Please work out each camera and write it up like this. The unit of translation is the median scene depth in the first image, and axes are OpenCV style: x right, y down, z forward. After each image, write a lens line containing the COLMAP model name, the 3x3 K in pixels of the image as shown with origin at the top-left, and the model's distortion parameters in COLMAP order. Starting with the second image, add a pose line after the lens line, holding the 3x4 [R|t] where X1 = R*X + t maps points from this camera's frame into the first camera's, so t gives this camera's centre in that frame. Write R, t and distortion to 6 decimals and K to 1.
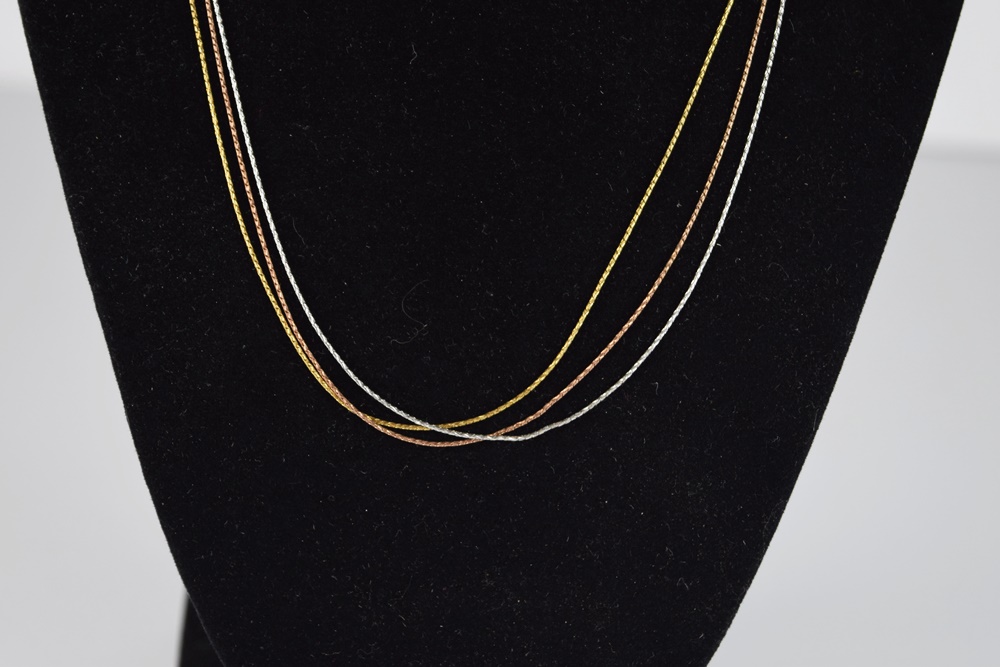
lens RADIAL K [[2394.2, 0, 500.3], [0, 2394.2, 331.9], [0, 0, 1]] dist [0.067891, 0.000000]
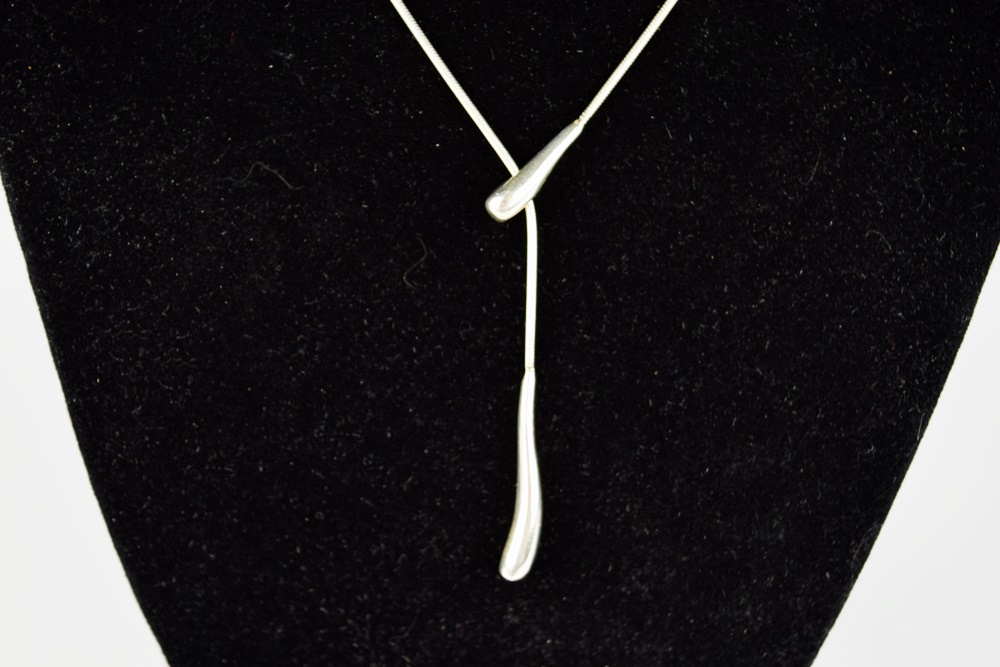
lens RADIAL K [[1897.1, 0, 499.8], [0, 1897.1, 336.5], [0, 0, 1]] dist [0.009101, 0.000000]
pose [[0.999298, 0.011454, -0.035659, 0.012945], [-0.009031, 0.997687, 0.067375, -0.035141], [0.036348, -0.067006, 0.997090, 0.363163]]
